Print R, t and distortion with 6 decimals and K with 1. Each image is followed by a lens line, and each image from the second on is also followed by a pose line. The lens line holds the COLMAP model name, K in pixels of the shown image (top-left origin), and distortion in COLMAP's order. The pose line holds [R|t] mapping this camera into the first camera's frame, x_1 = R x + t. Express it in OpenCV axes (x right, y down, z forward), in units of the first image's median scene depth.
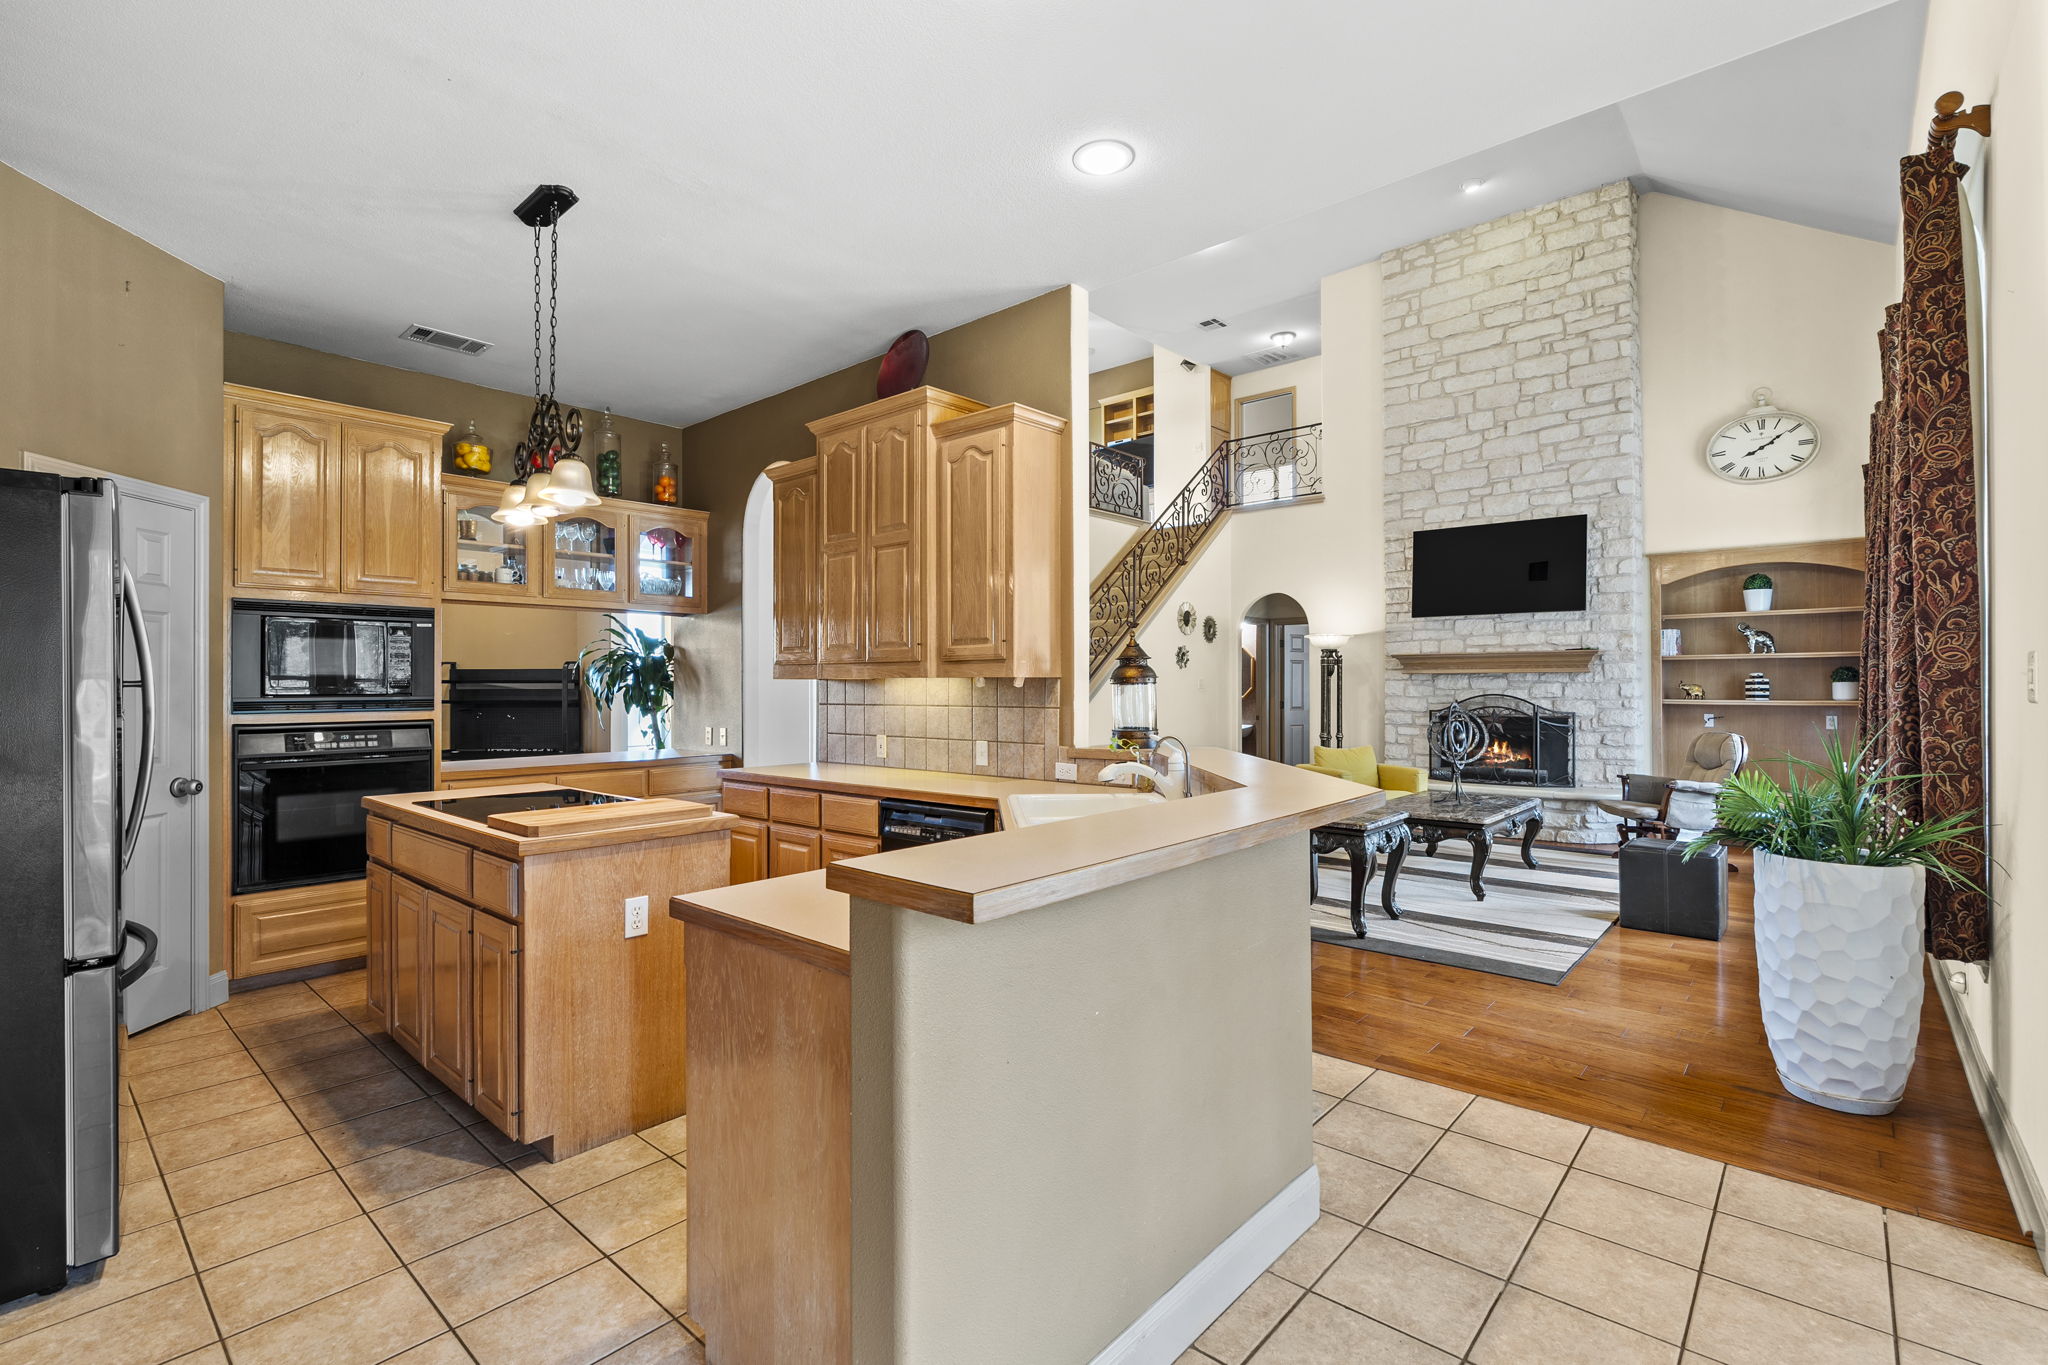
lens RADIAL K [[917.2, 0, 1027.6], [0, 917.2, 683.9], [0, 0, 1]] dist [-0.003494, 0.000712]
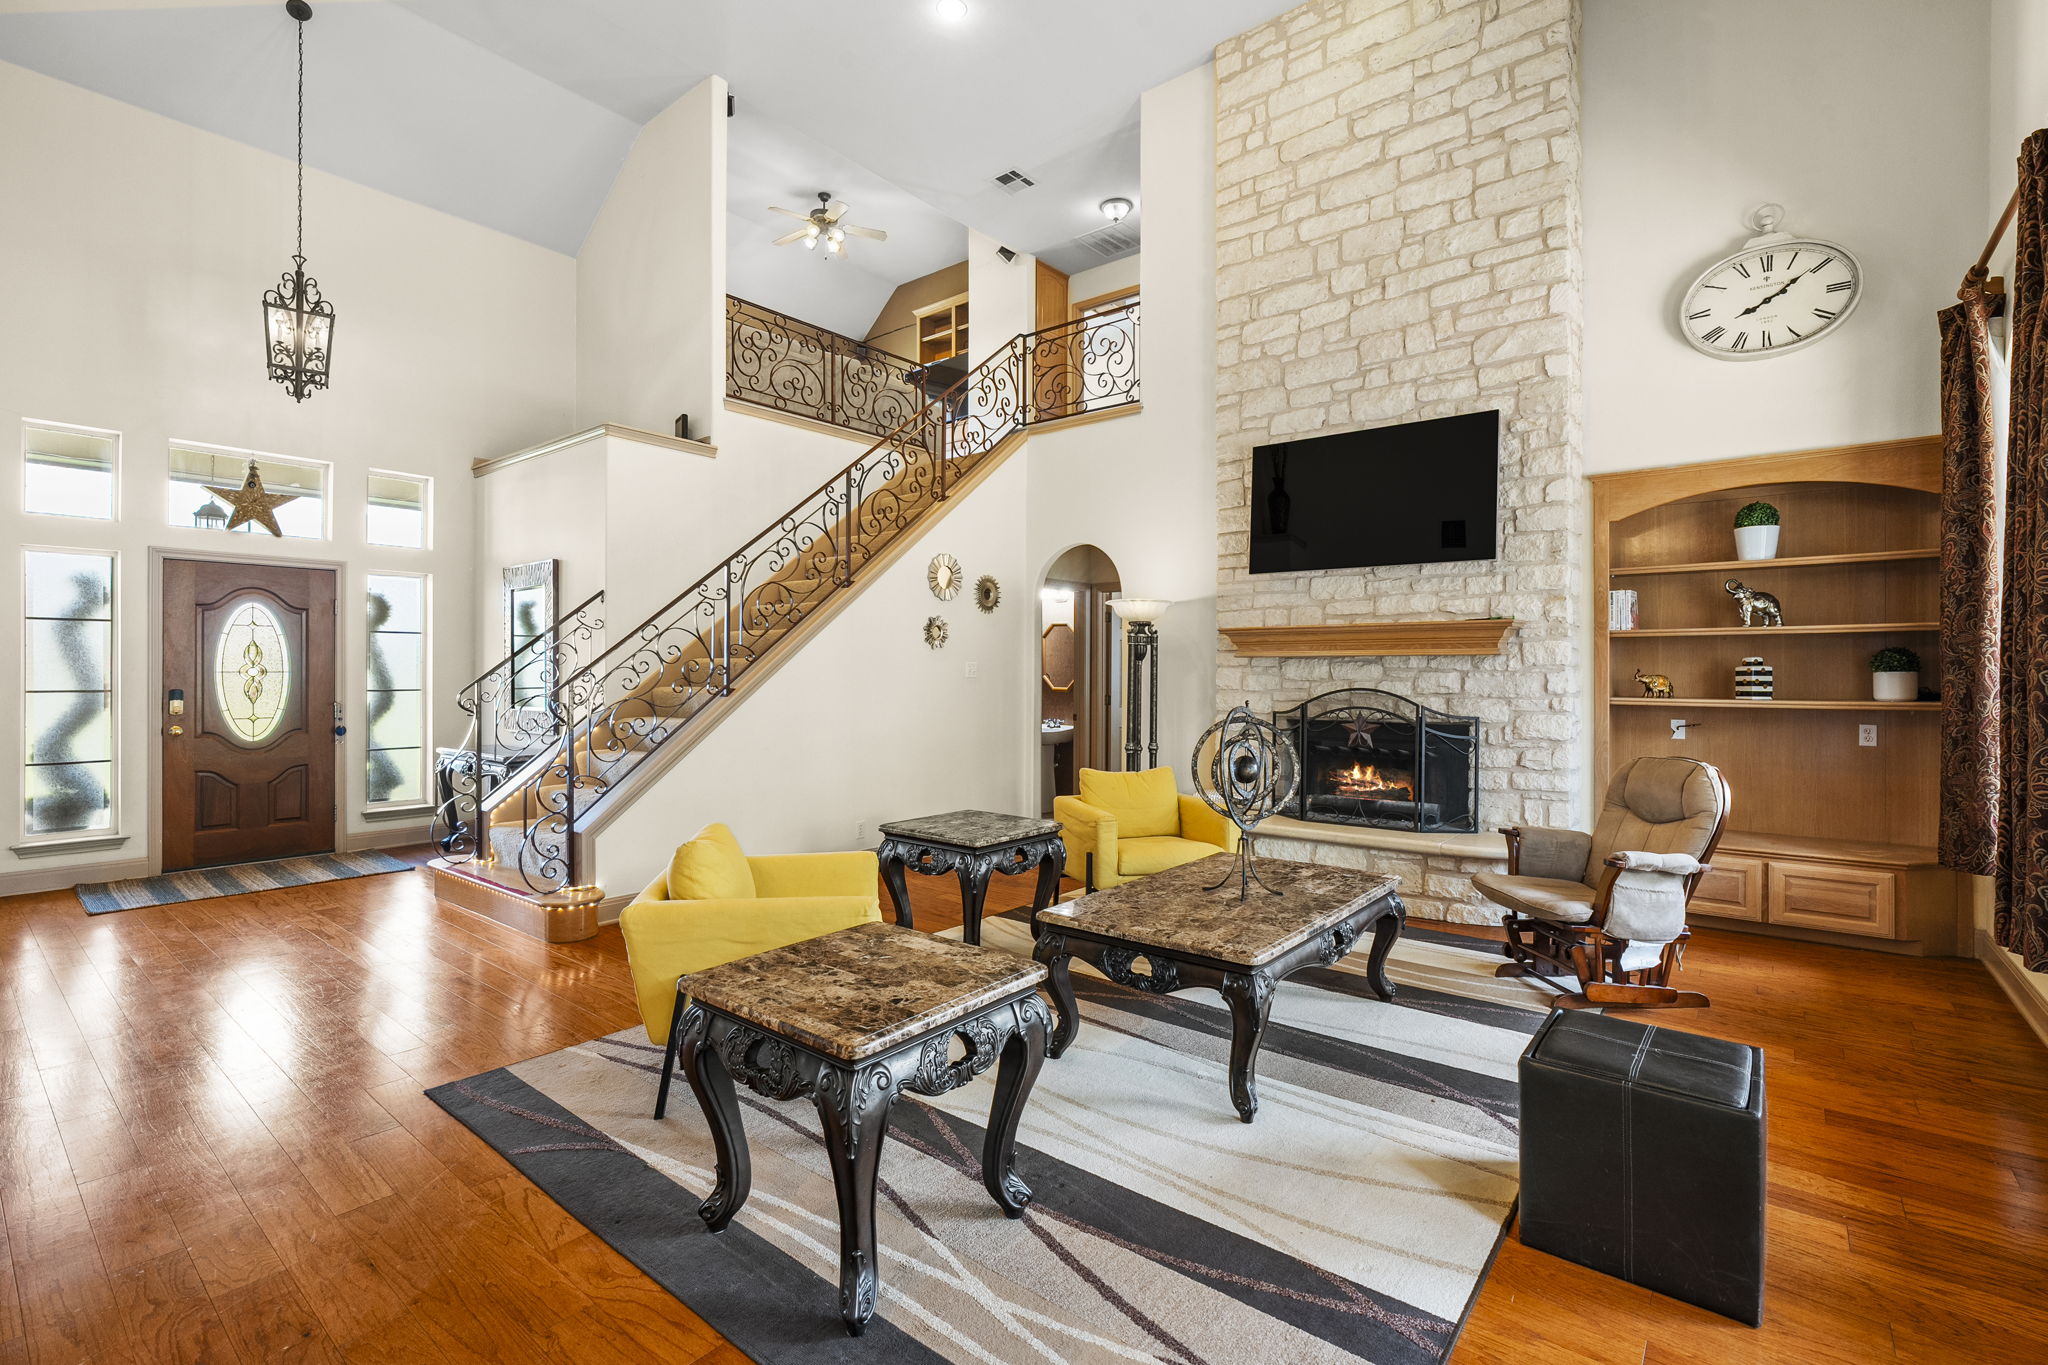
lens RADIAL K [[907.5, 0, 1024.0], [0, 907.5, 682.5], [0, 0, 1]] dist [-0.006919, 0.000050]
pose [[0.999236, 0.002925, 0.038968, 0.243095], [-0.003425, 0.999913, 0.012768, -0.000417], [-0.038927, -0.012891, 0.999159, 0.360520]]
